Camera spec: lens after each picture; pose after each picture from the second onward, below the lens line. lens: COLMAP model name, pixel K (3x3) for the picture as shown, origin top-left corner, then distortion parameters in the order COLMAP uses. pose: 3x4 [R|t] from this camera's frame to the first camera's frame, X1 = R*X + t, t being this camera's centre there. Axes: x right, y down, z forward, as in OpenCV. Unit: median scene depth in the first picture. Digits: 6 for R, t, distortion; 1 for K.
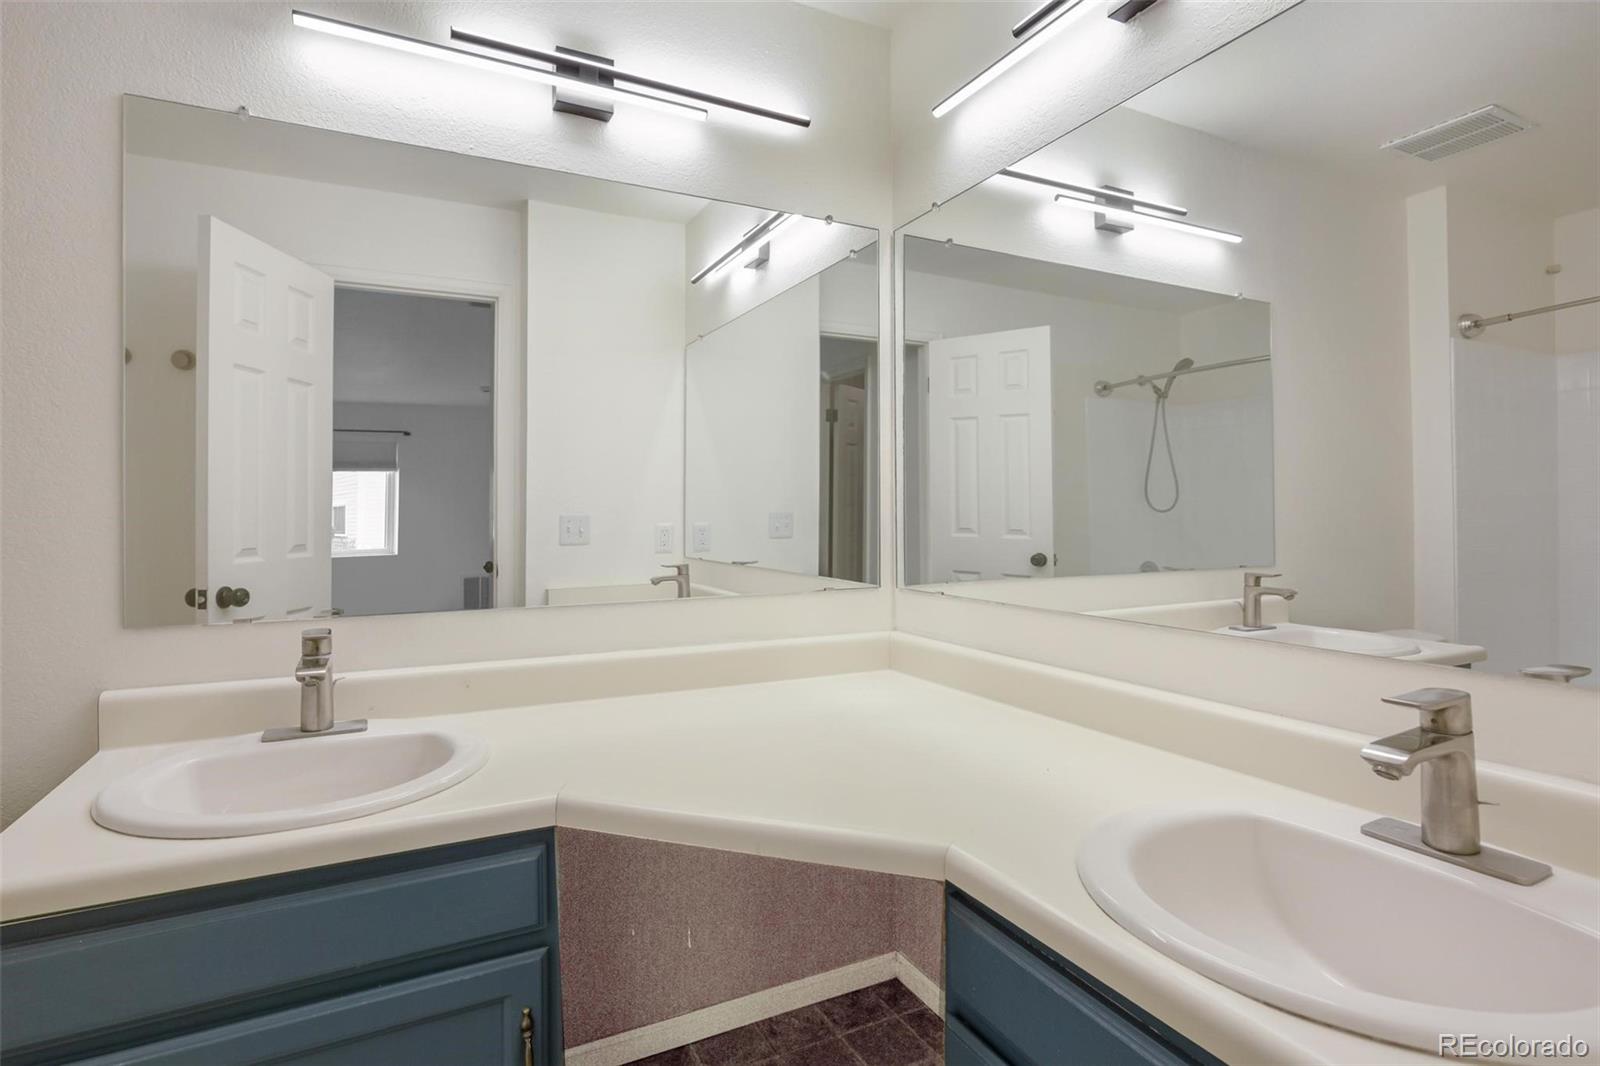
lens RADIAL K [[790.6, 0, 799.0], [0, 790.6, 503.4], [0, 0, 1]] dist [-0.001367, -0.000348]
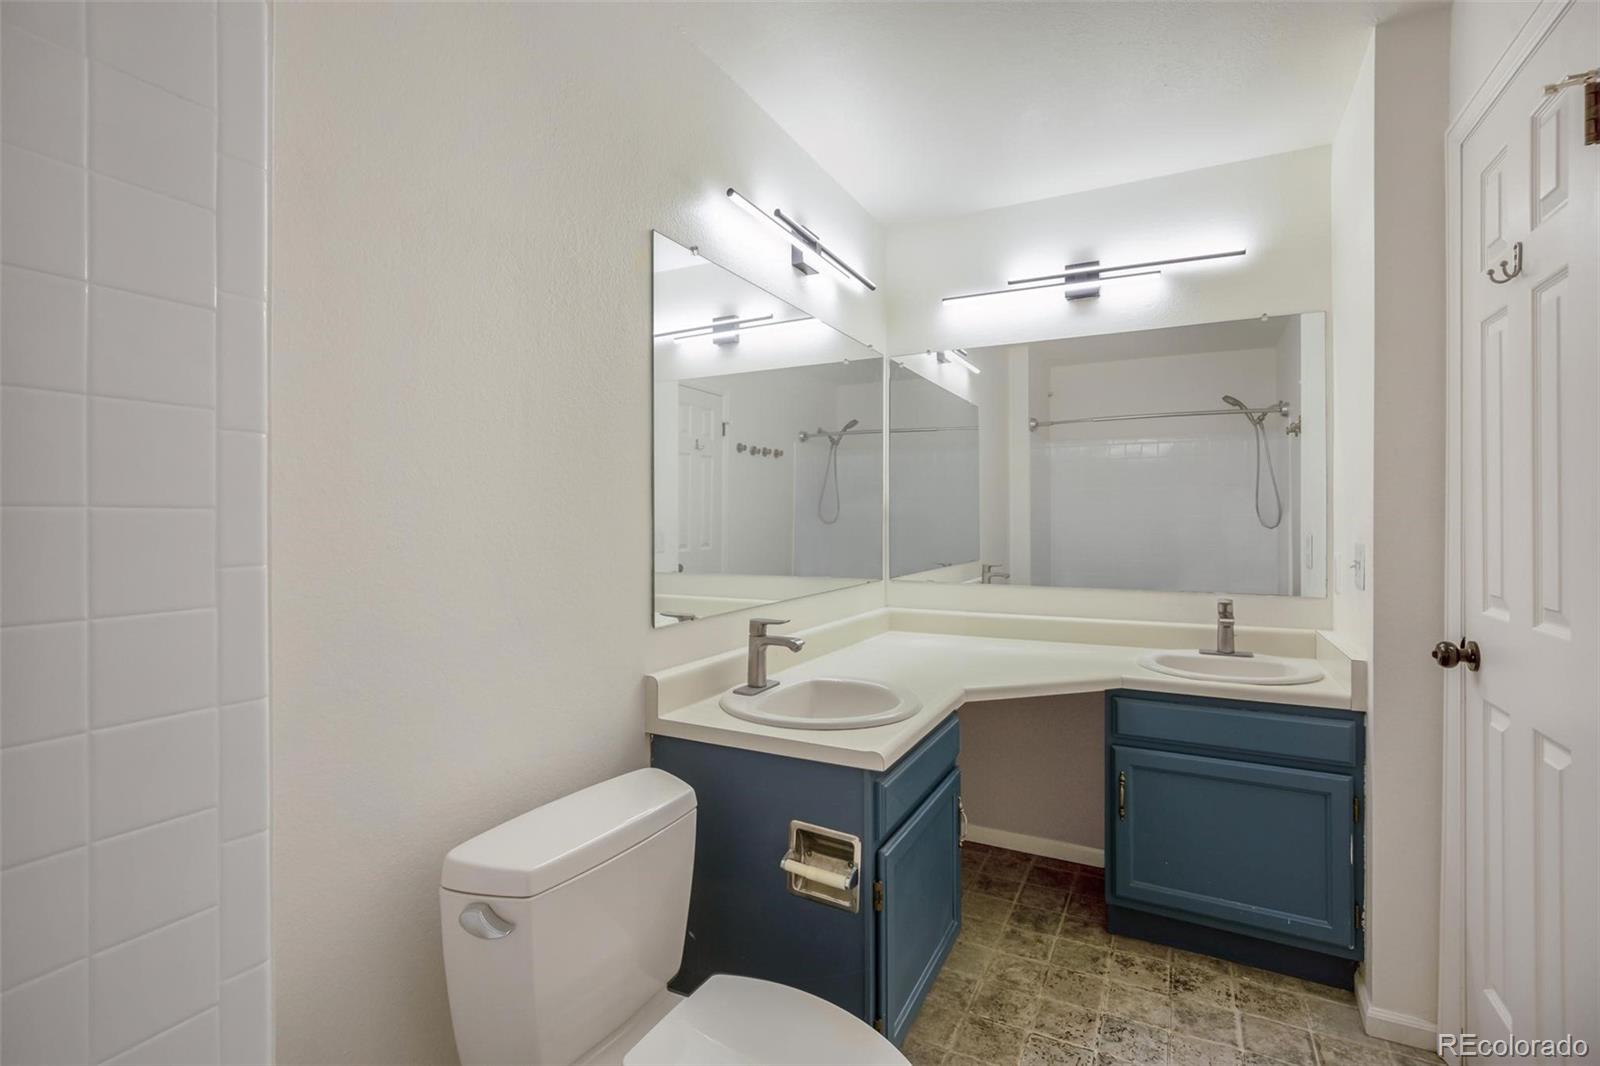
lens RADIAL K [[752.2, 0, 800.0], [0, 752.2, 533.0], [0, 0, 1]] dist [-0.005652, -0.000192]
pose [[0.808943, -0.010252, 0.587798, -0.605612], [-0.005667, 0.999665, 0.025236, -0.018134], [-0.587860, -0.023745, 0.808614, -0.085362]]
